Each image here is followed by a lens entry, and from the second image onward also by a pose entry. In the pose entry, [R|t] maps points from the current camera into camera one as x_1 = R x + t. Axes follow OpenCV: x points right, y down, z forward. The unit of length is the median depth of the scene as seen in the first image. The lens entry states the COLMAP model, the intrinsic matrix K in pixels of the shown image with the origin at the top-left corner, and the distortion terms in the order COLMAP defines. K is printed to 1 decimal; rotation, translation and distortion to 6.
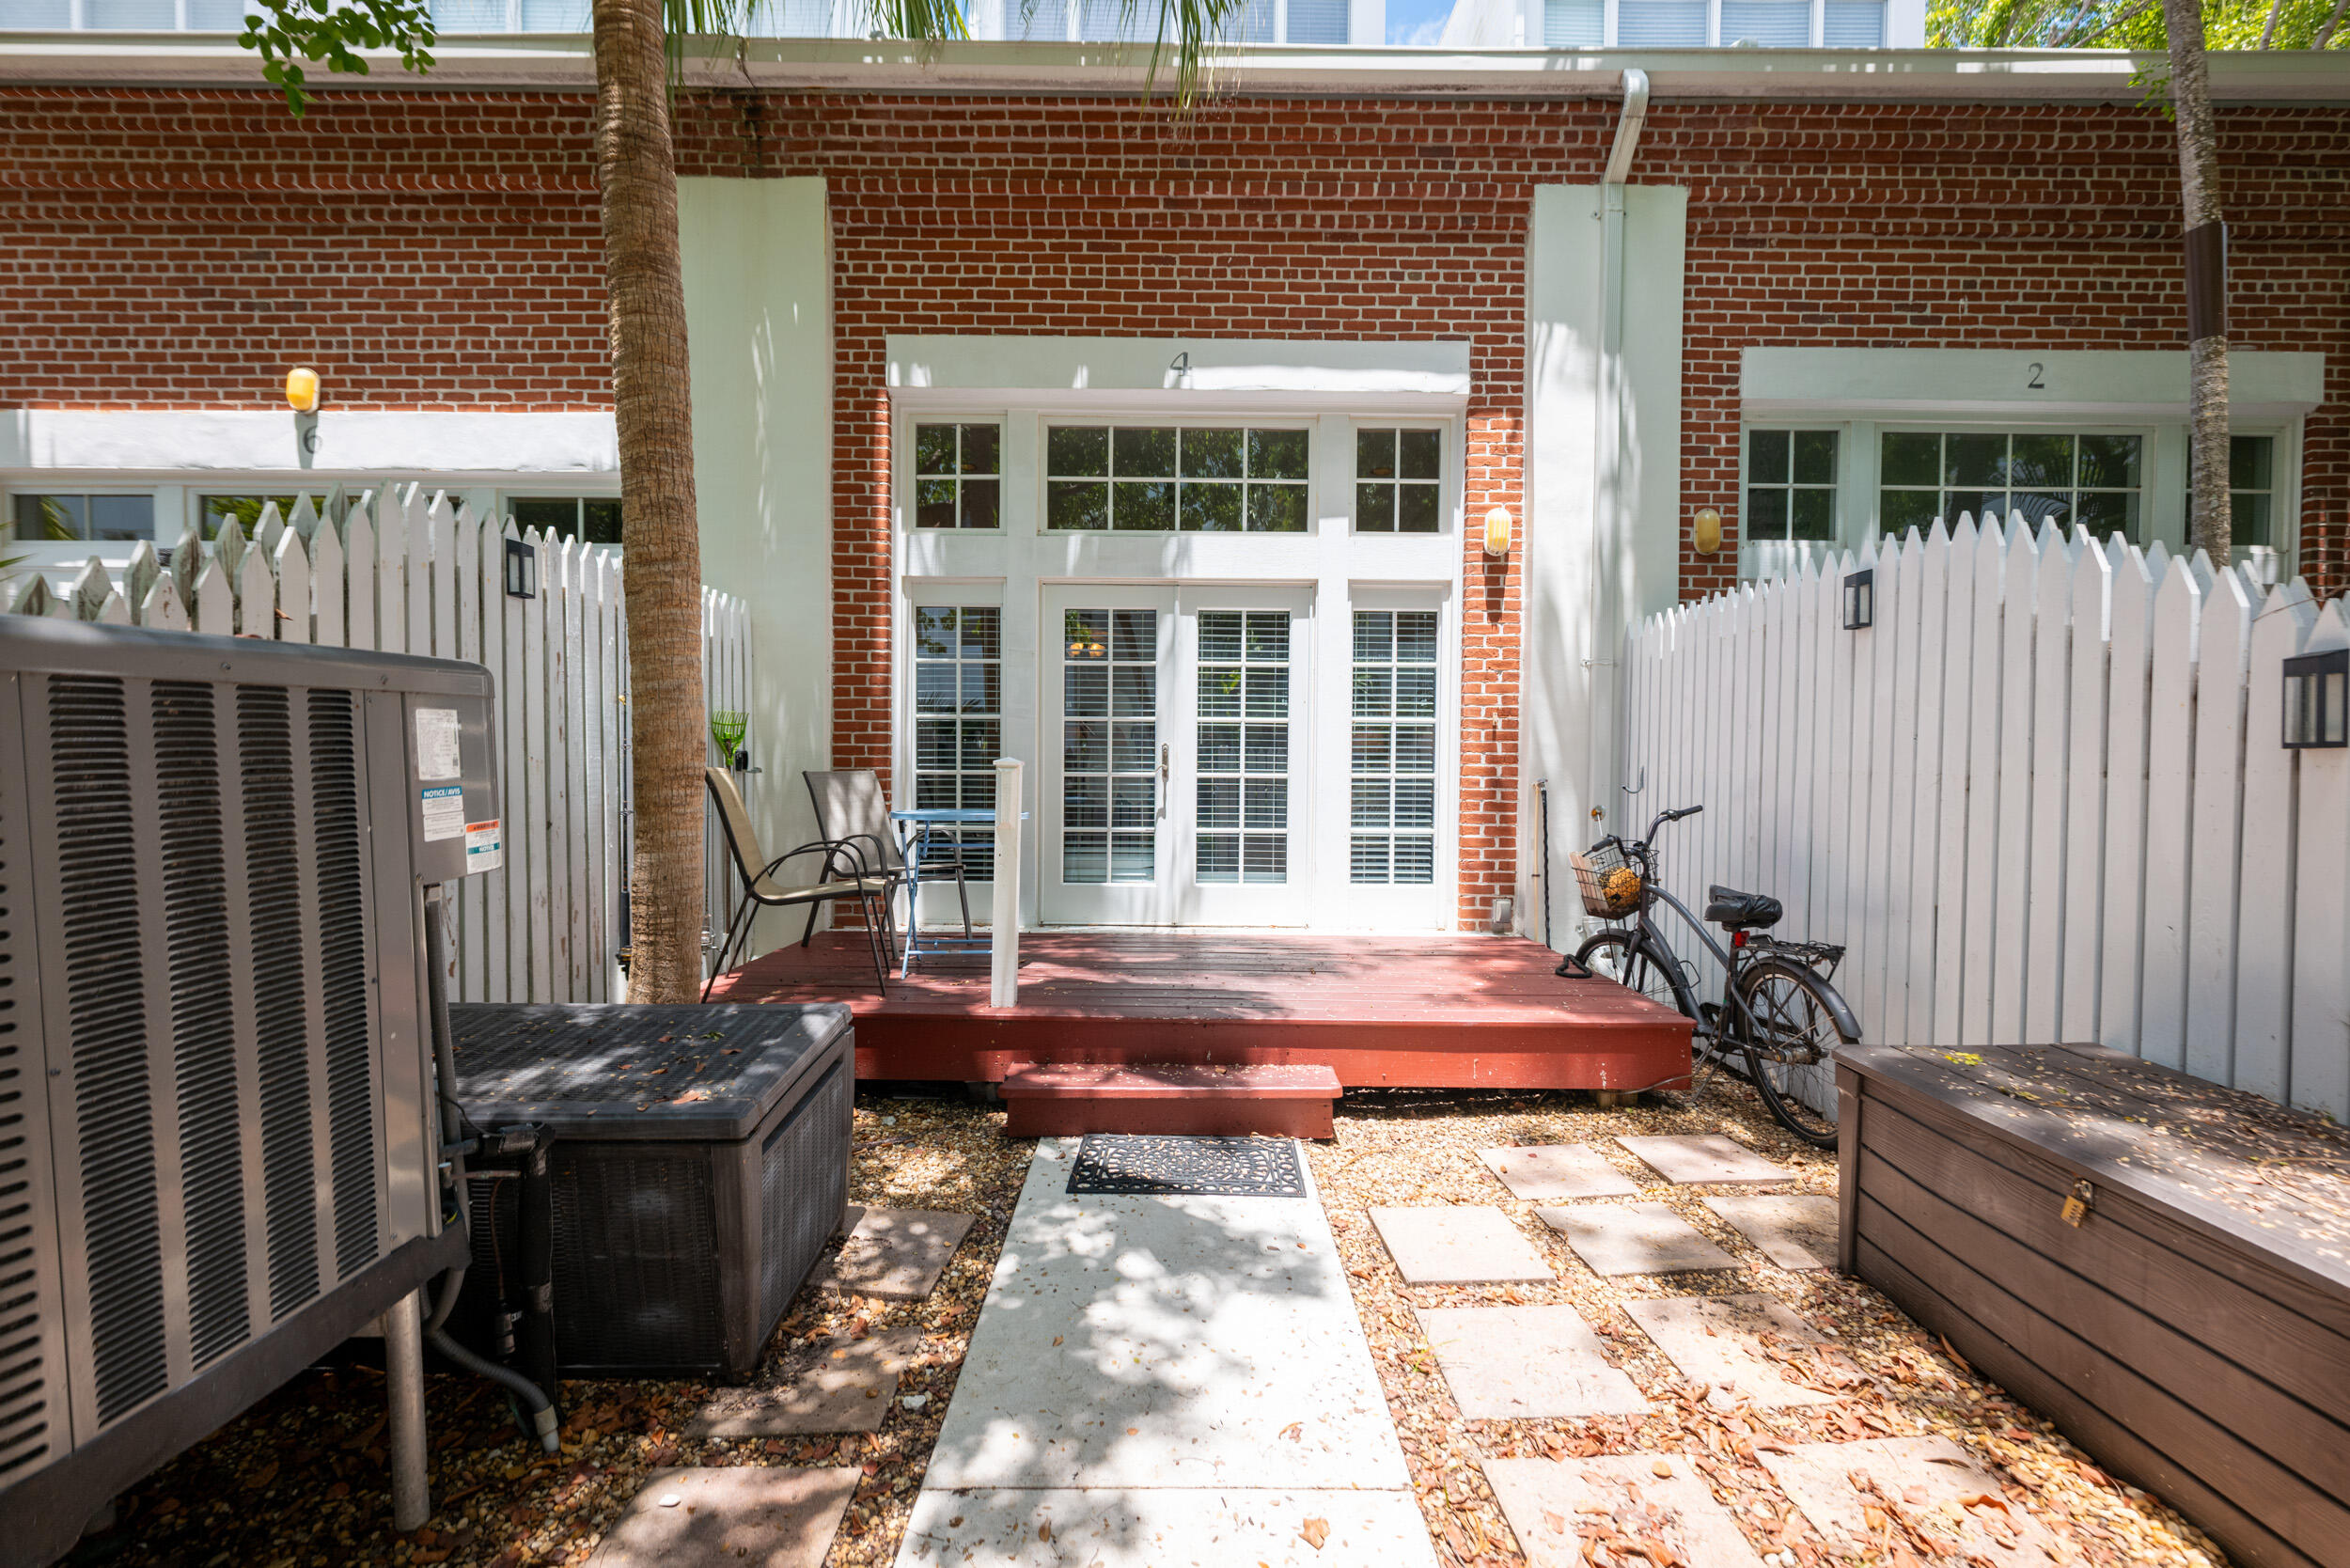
lens RADIAL K [[949.8, 0, 1176.7], [0, 949.8, 779.1], [0, 0, 1]] dist [-0.002593, 0.001148]
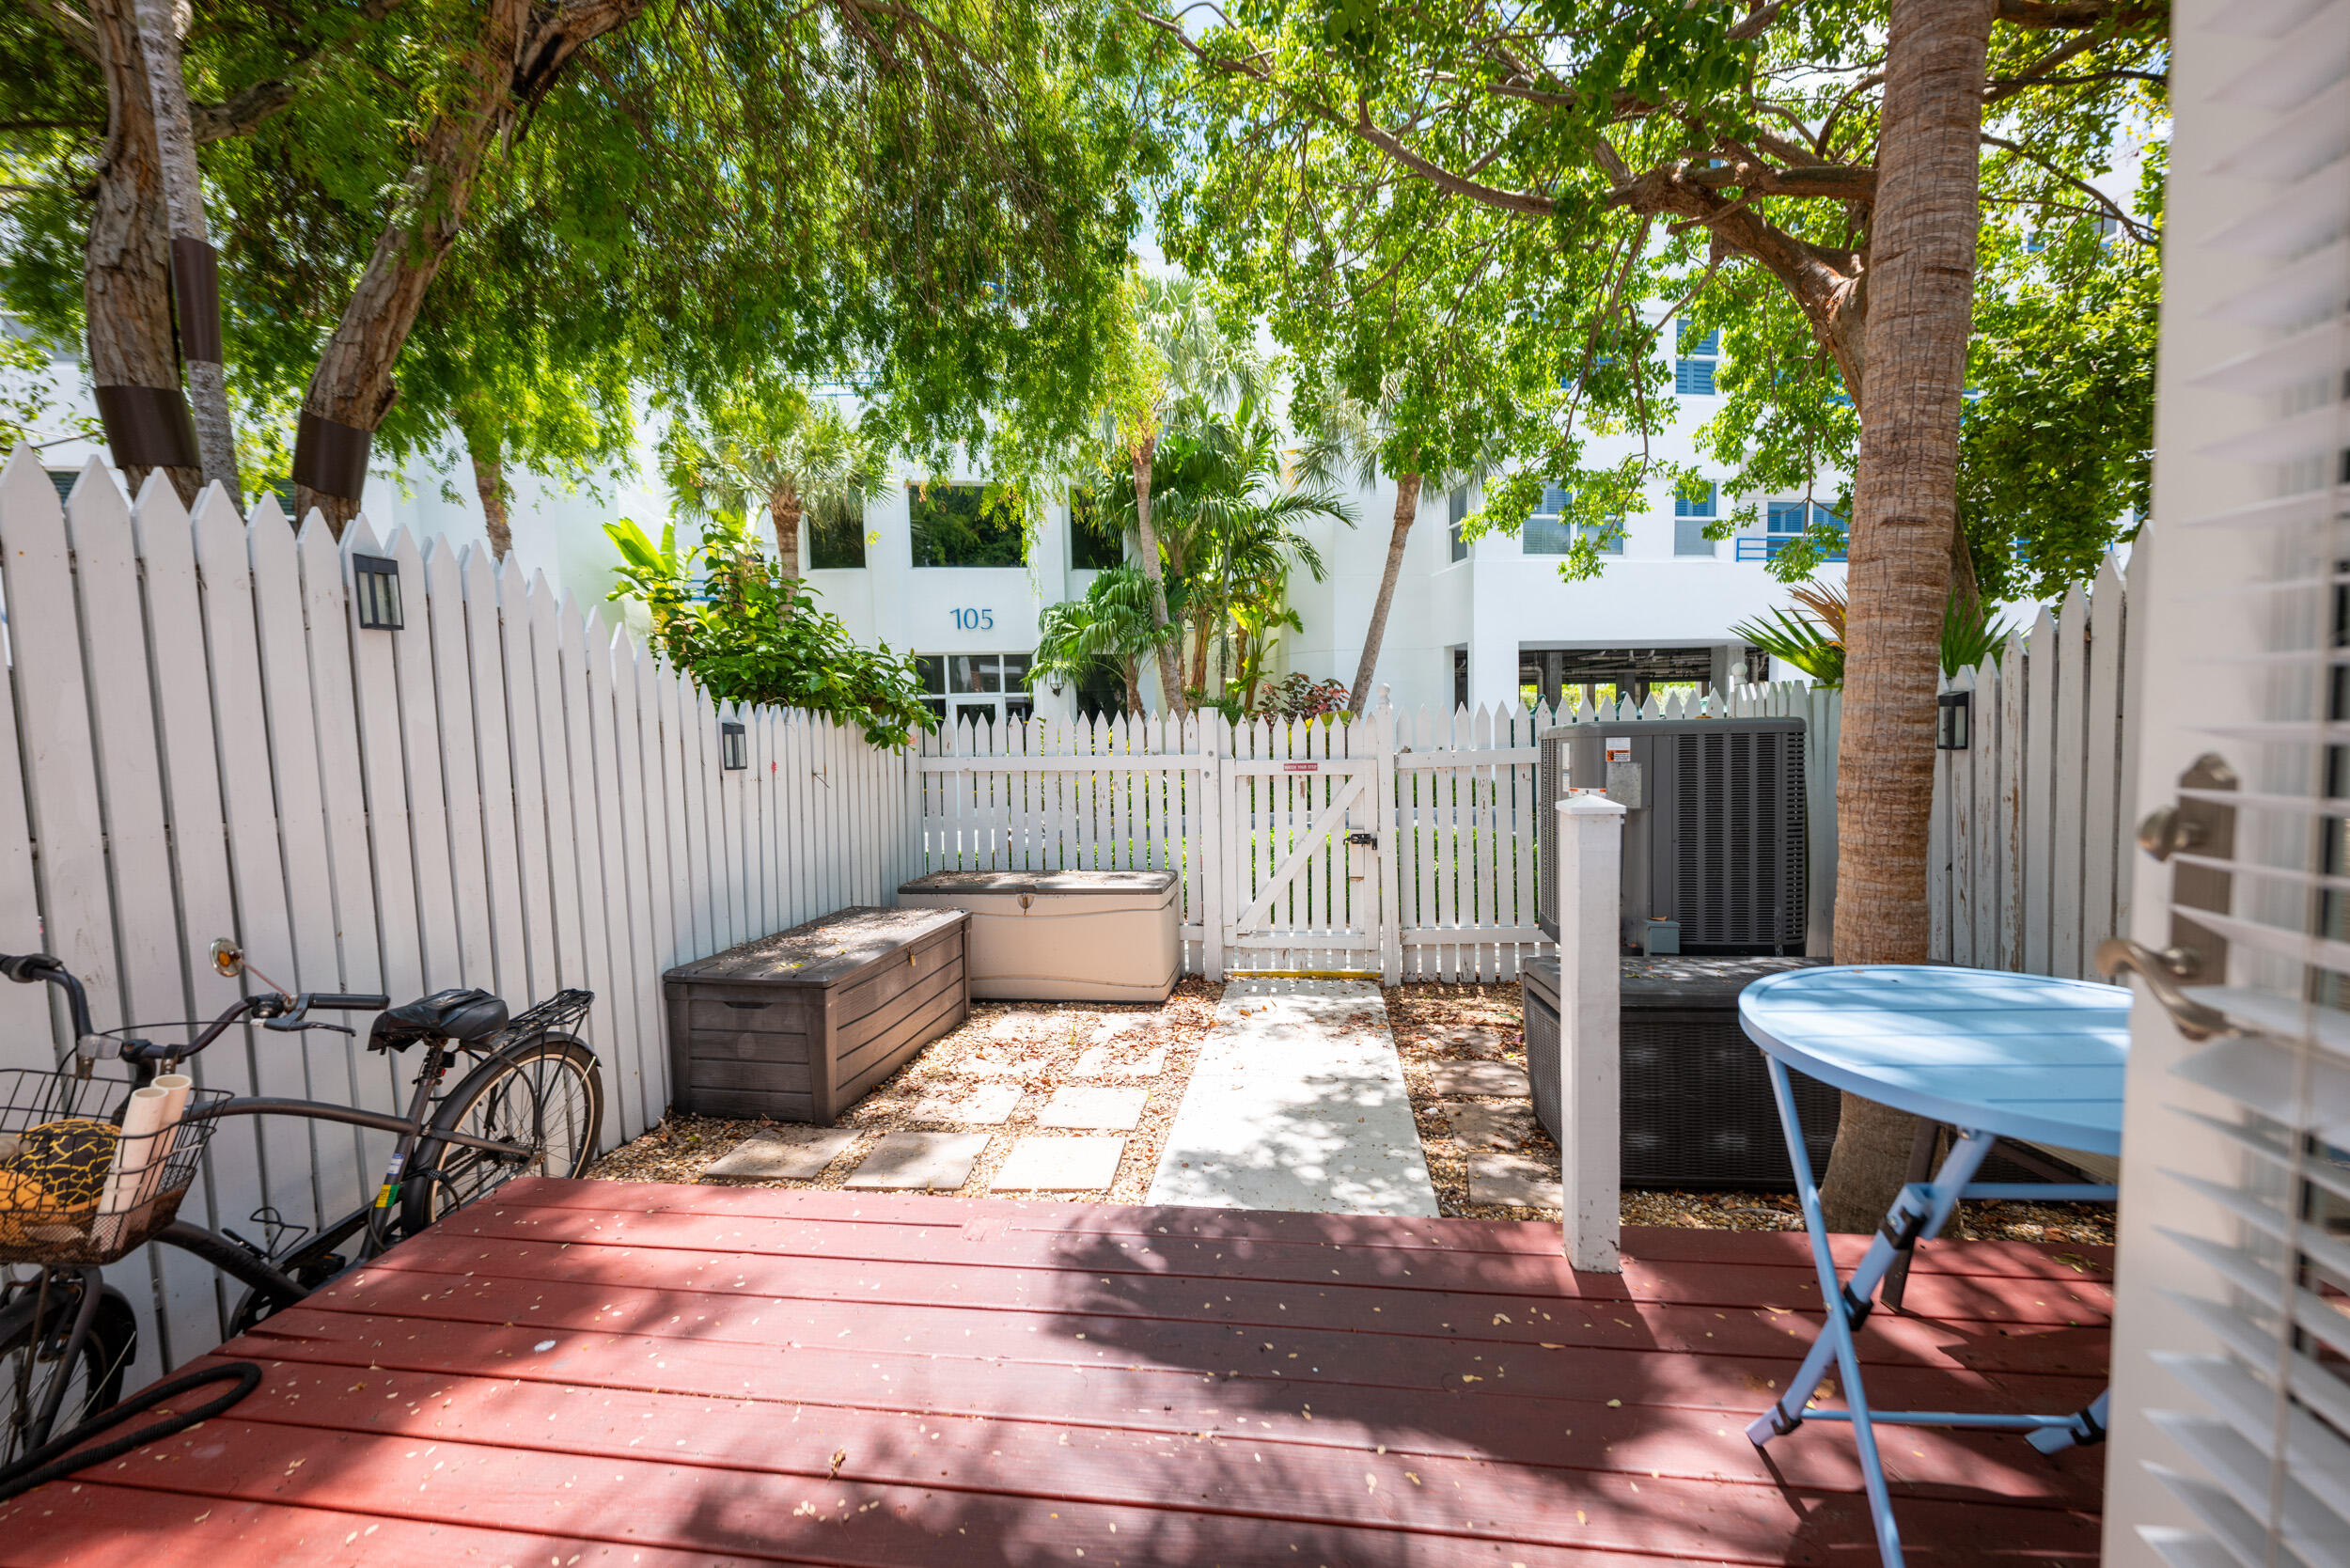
lens RADIAL K [[949.8, 0, 1181.2], [0, 949.8, 787.8], [0, 0, 1]] dist [-0.002593, 0.001148]
pose [[-0.990068, 0.007399, 0.140397, -0.060489], [0.020190, 0.995746, 0.089902, -0.141730], [-0.139134, 0.091844, -0.986005, 2.633481]]
